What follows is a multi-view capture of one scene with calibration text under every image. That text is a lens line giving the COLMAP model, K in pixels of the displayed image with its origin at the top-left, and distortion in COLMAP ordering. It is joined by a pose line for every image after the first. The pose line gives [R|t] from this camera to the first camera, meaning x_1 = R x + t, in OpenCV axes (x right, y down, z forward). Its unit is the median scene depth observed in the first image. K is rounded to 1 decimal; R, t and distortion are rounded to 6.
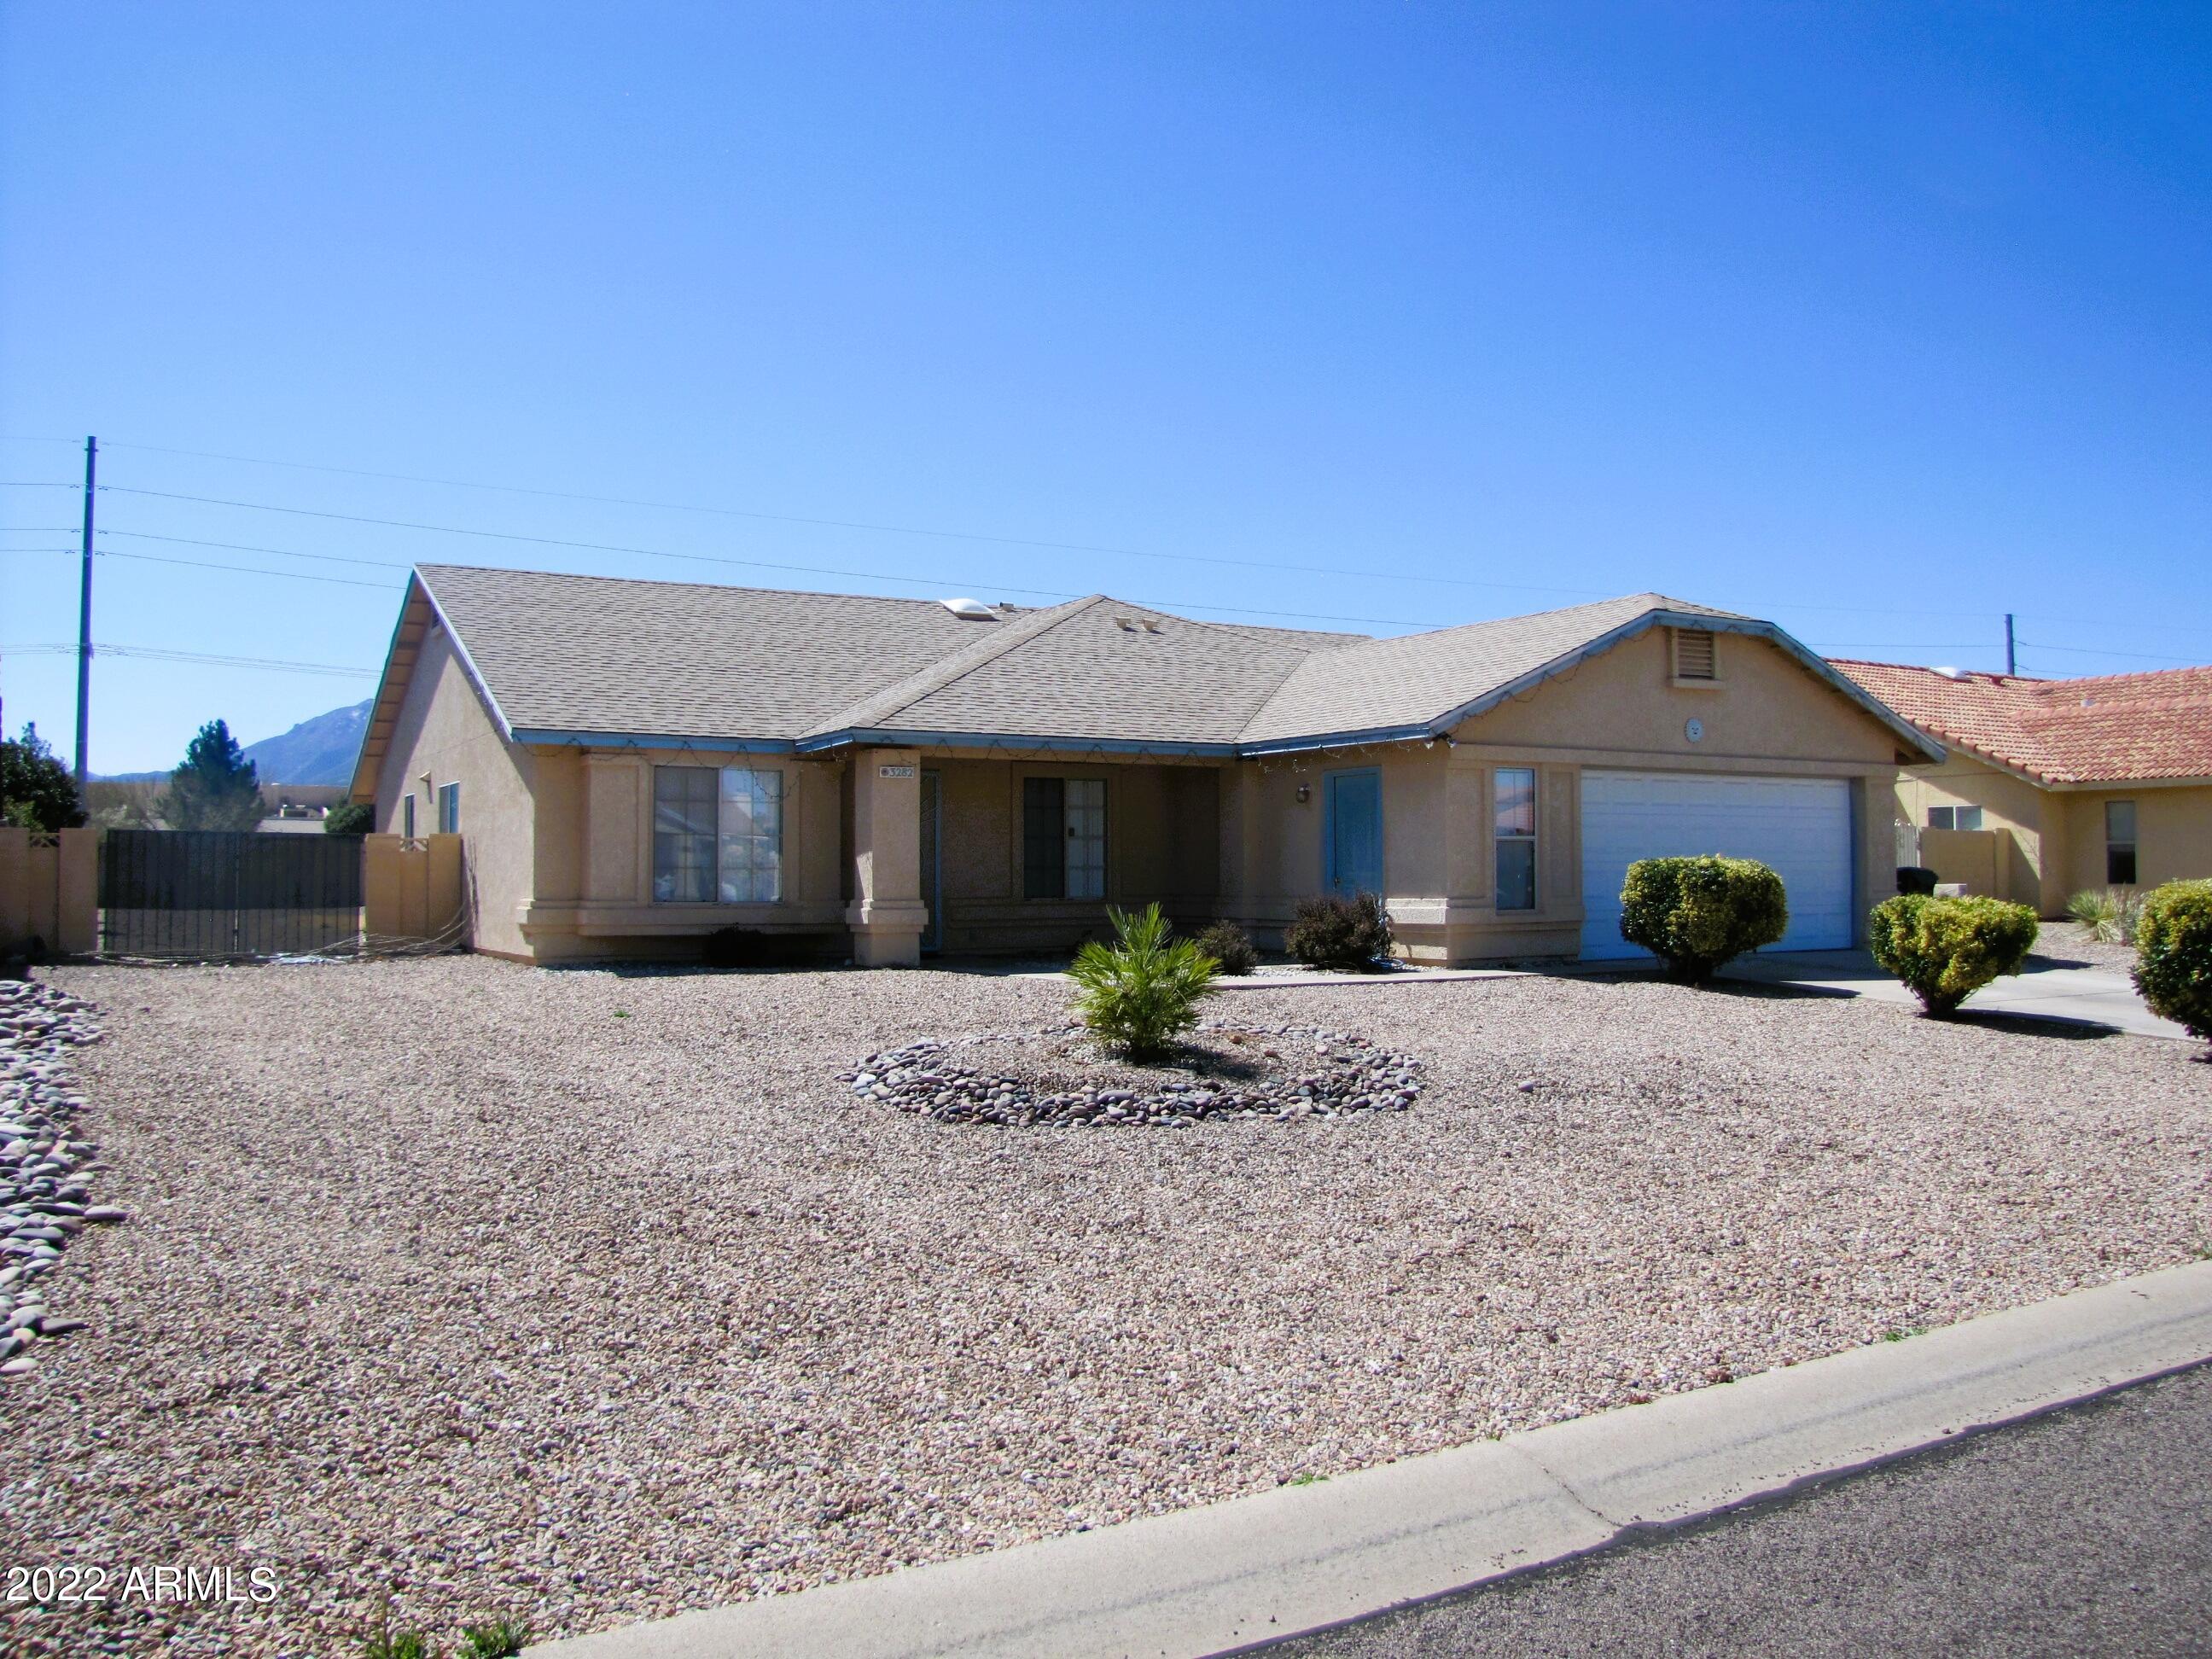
lens RADIAL K [[1833.9, 0, 1140.2], [0, 1833.9, 800.8], [0, 0, 1]] dist [-0.186099, 0.143128]
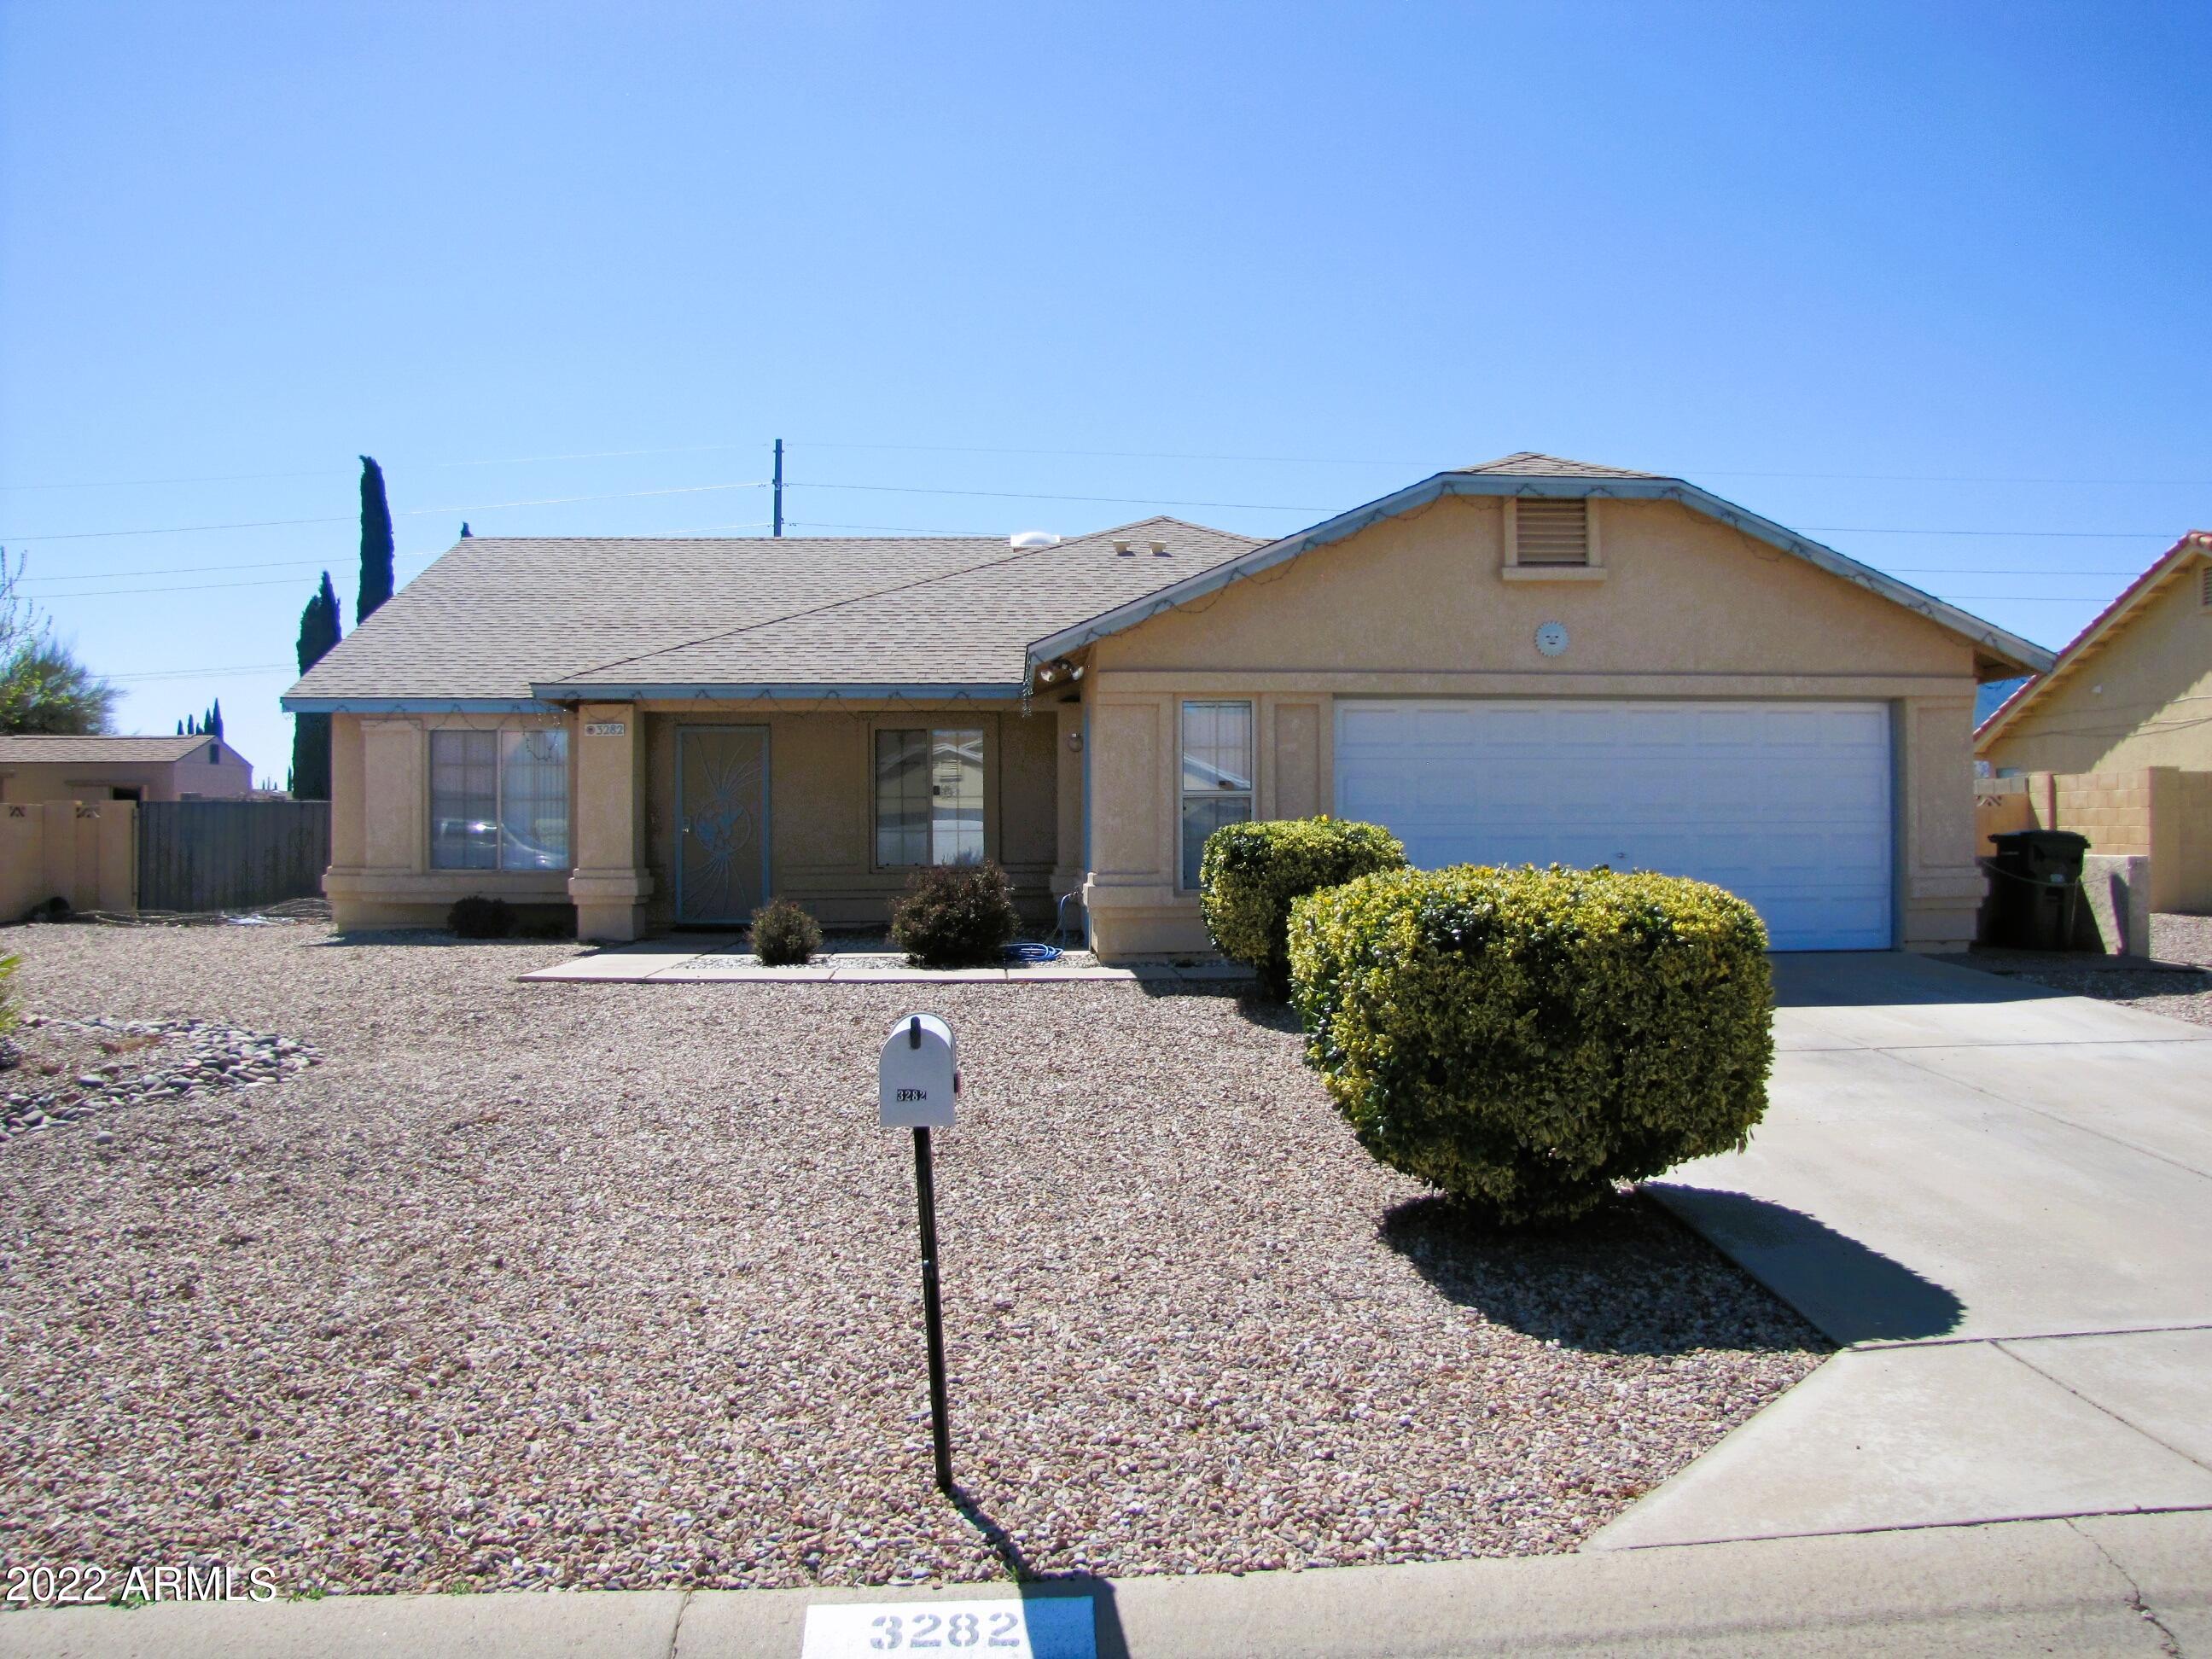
lens RADIAL K [[1833.9, 0, 1140.2], [0, 1833.9, 800.8], [0, 0, 1]] dist [-0.186099, 0.143128]
pose [[0.896496, -0.009724, -0.442945, 0.490914], [0.020626, 0.999591, 0.019800, 0.007369], [0.442571, -0.026887, 0.896330, 0.292780]]
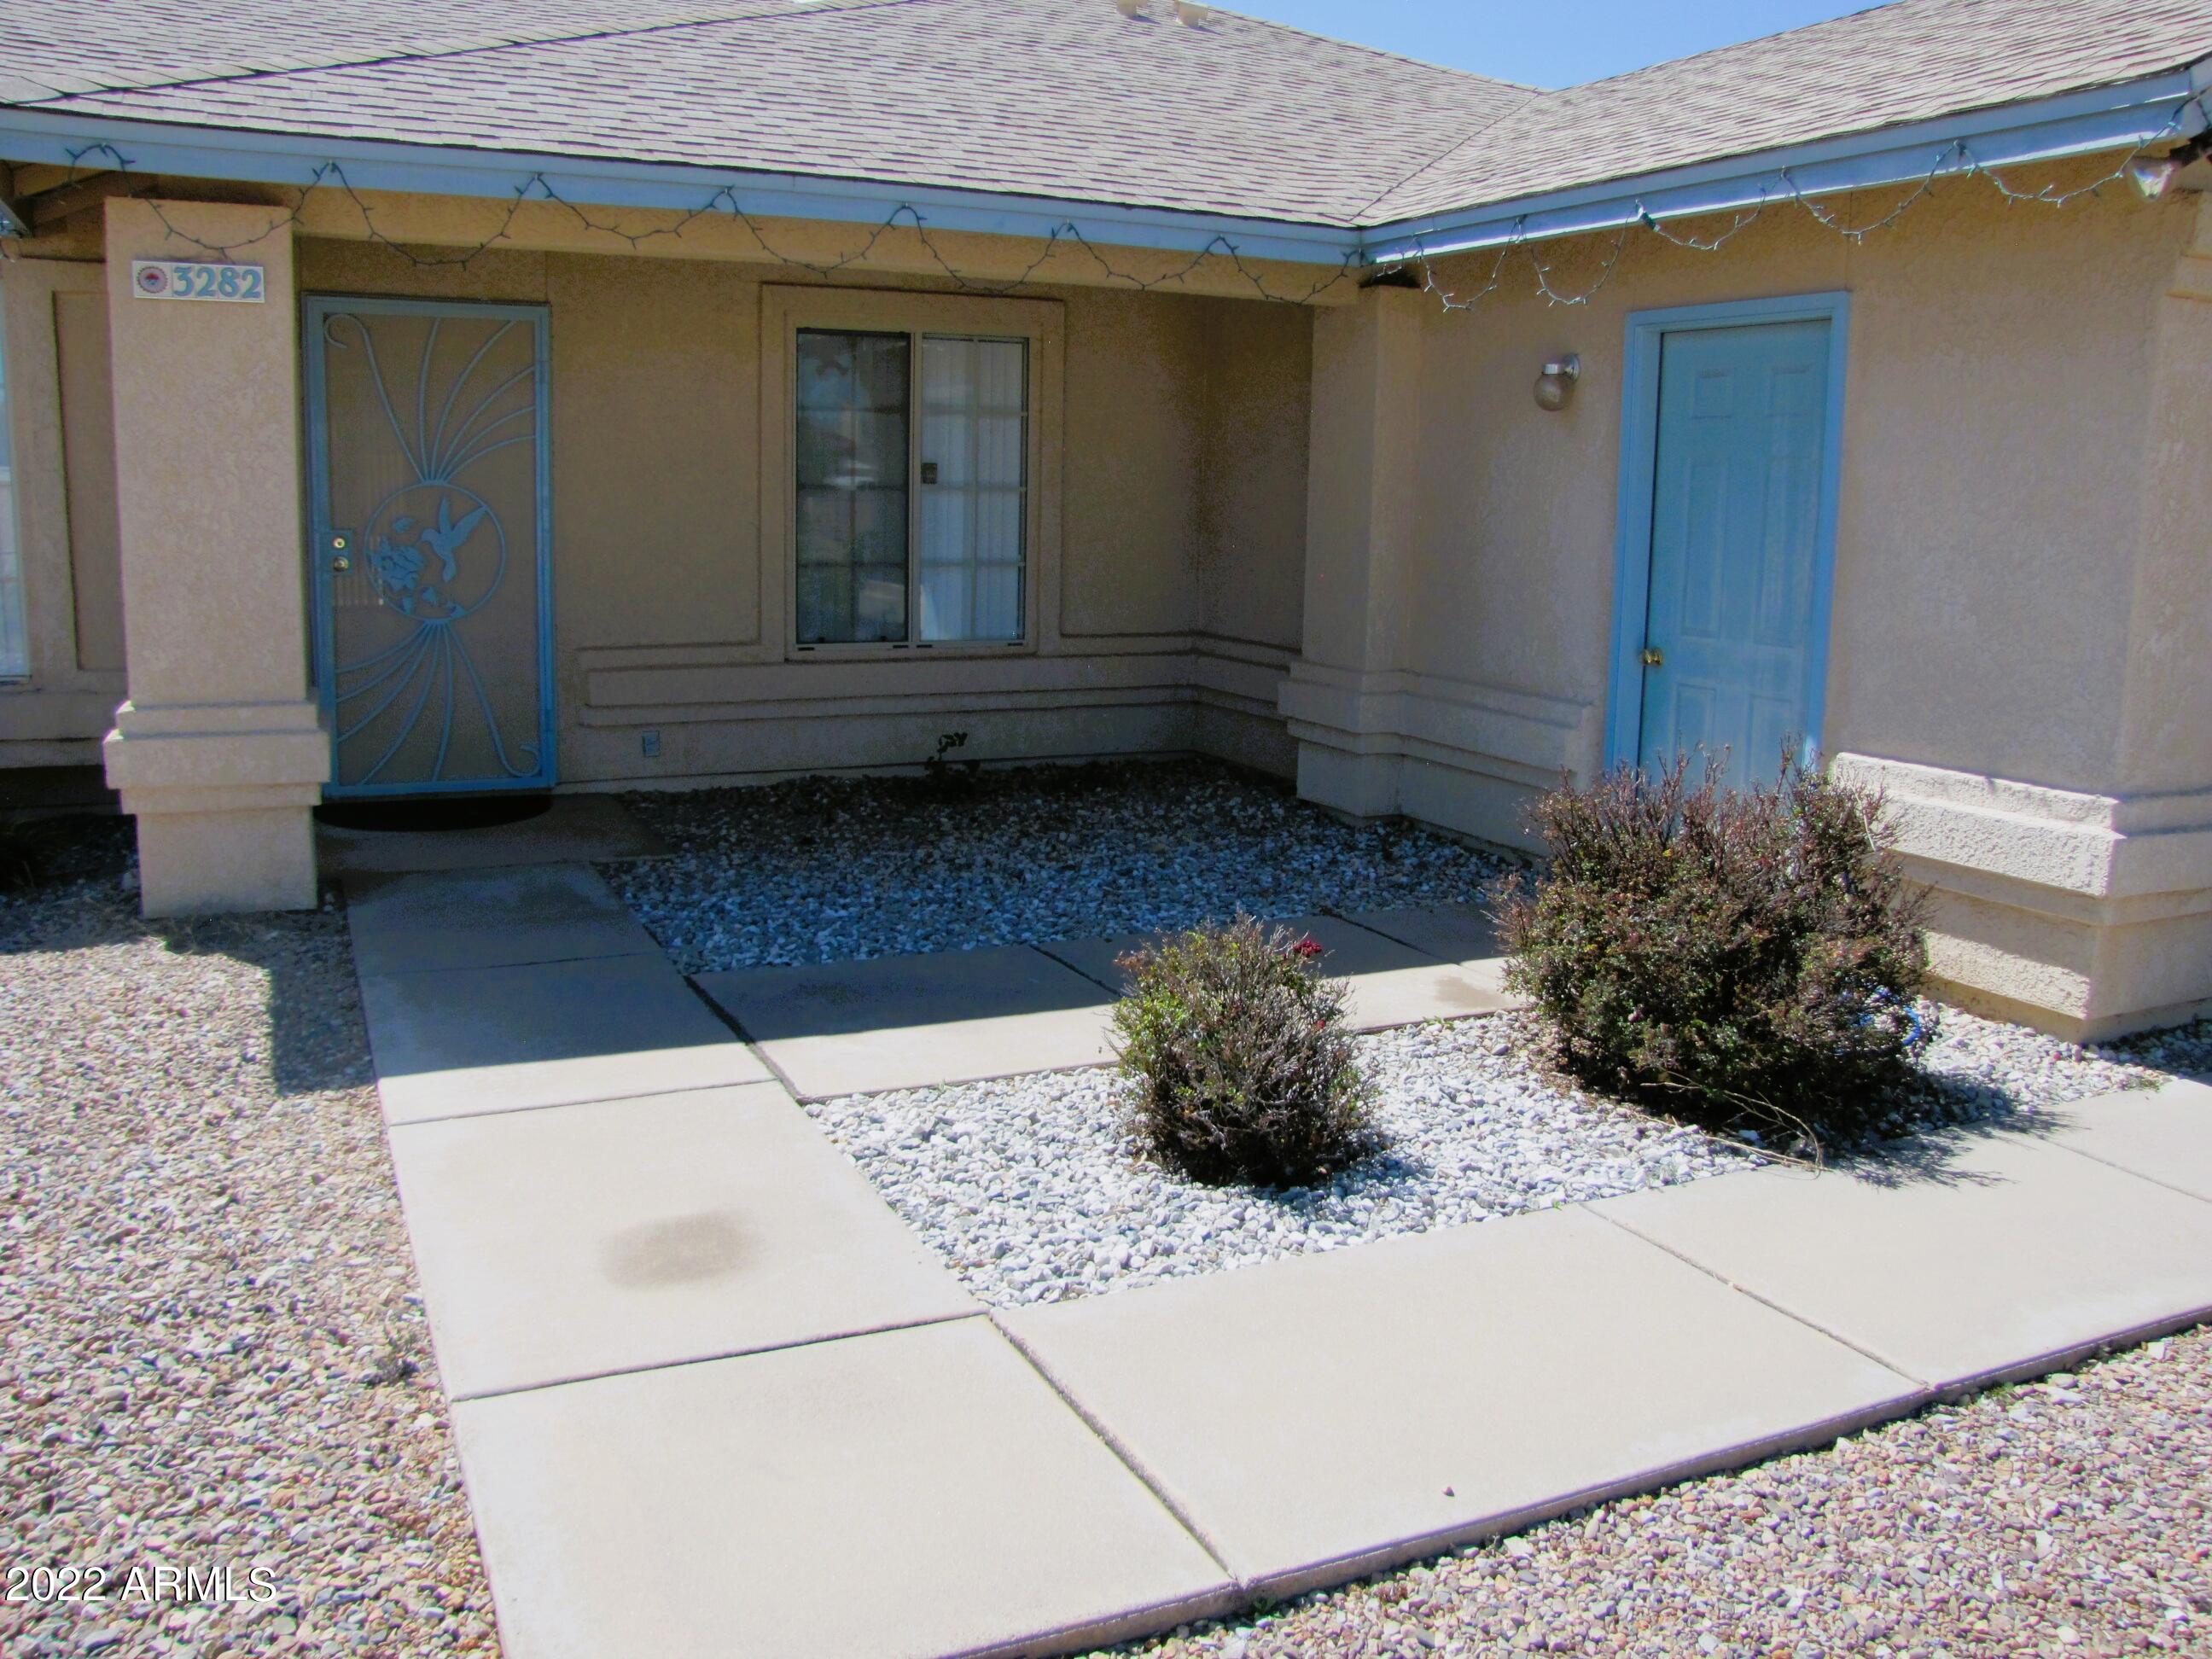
lens RADIAL K [[1833.9, 0, 1140.2], [0, 1833.9, 800.8], [0, 0, 1]] dist [-0.186099, 0.143128]
pose [[0.996405, 0.038681, -0.075369, 0.043693], [-0.022126, 0.977617, 0.209225, 0.003626], [0.081775, -0.206805, 0.974959, 0.688337]]
